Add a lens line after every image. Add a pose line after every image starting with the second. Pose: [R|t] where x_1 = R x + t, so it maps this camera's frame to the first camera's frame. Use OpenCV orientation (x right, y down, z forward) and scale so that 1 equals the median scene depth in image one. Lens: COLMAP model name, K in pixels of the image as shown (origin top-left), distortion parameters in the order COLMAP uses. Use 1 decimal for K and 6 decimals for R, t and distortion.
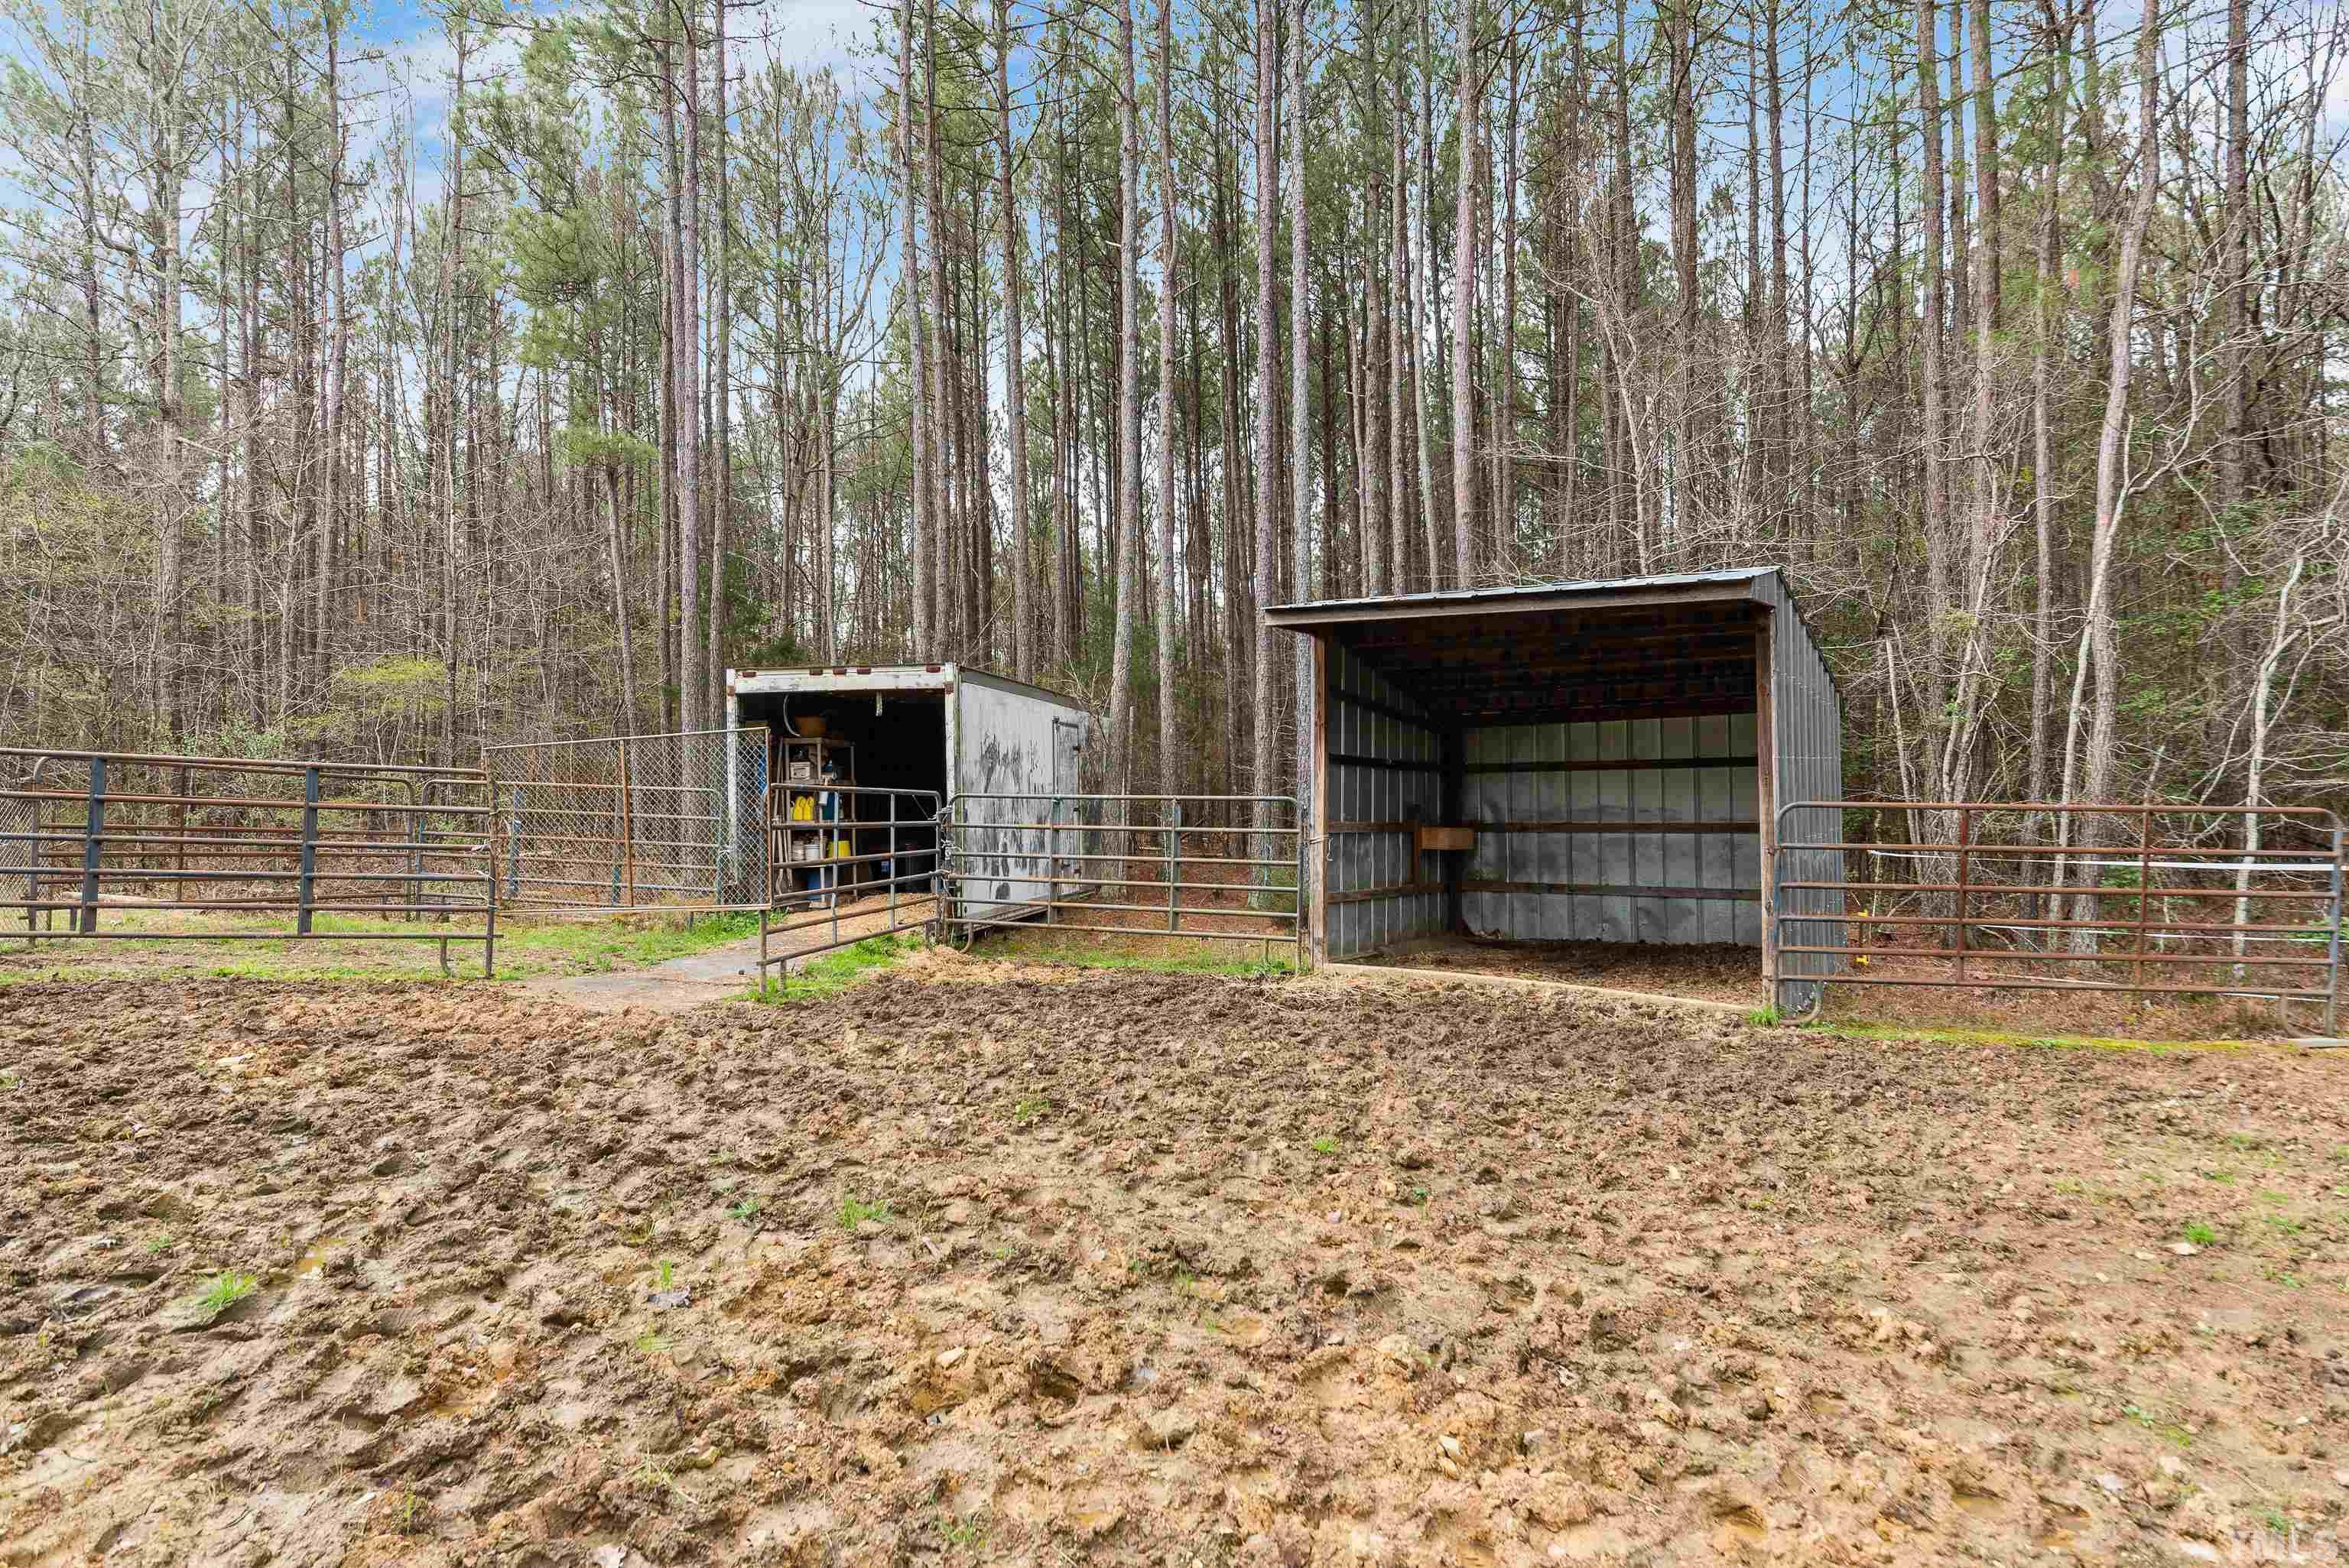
lens RADIAL K [[1215.1, 0, 1177.1], [0, 1215.1, 793.6], [0, 0, 1]] dist [0.002733, 0.000068]
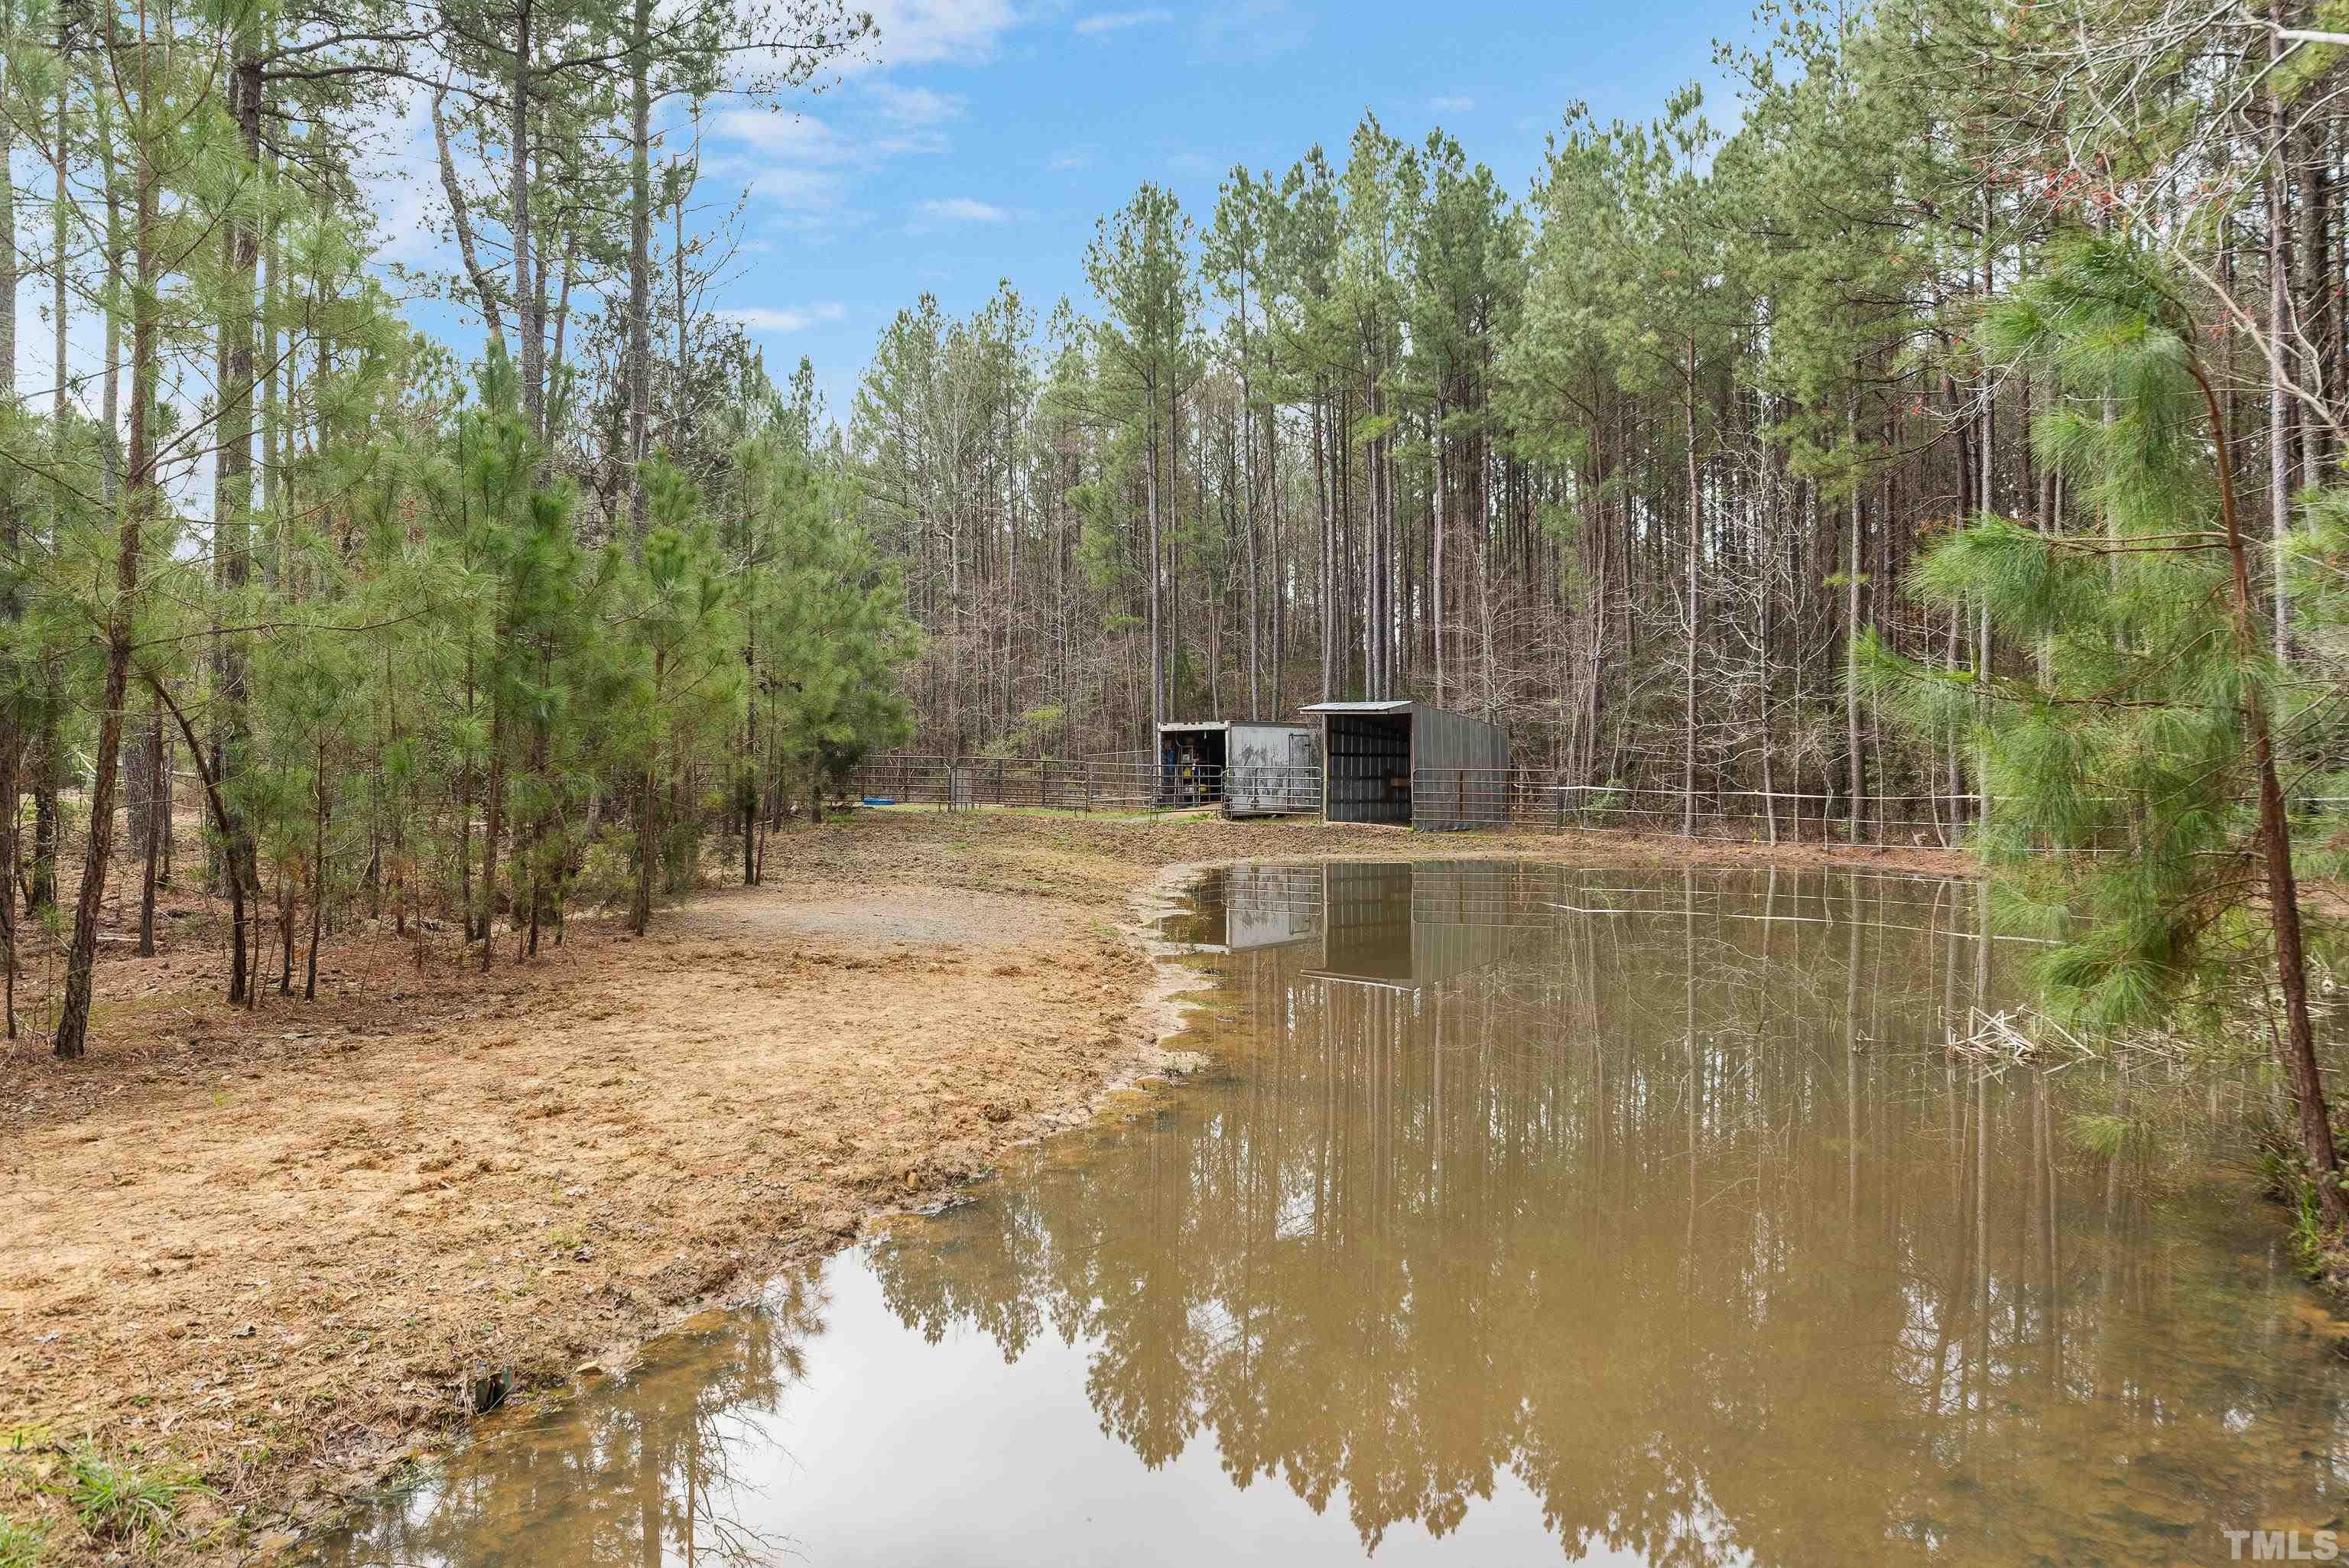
lens RADIAL K [[1621.6, 0, 1174.3], [0, 1621.6, 778.5], [0, 0, 1]] dist [-0.001708, -0.000034]
pose [[0.903851, -0.001443, -0.427846, 1.274342], [0.007325, 0.999900, 0.012102, -0.017063], [0.427785, -0.014073, 0.903771, -2.389900]]
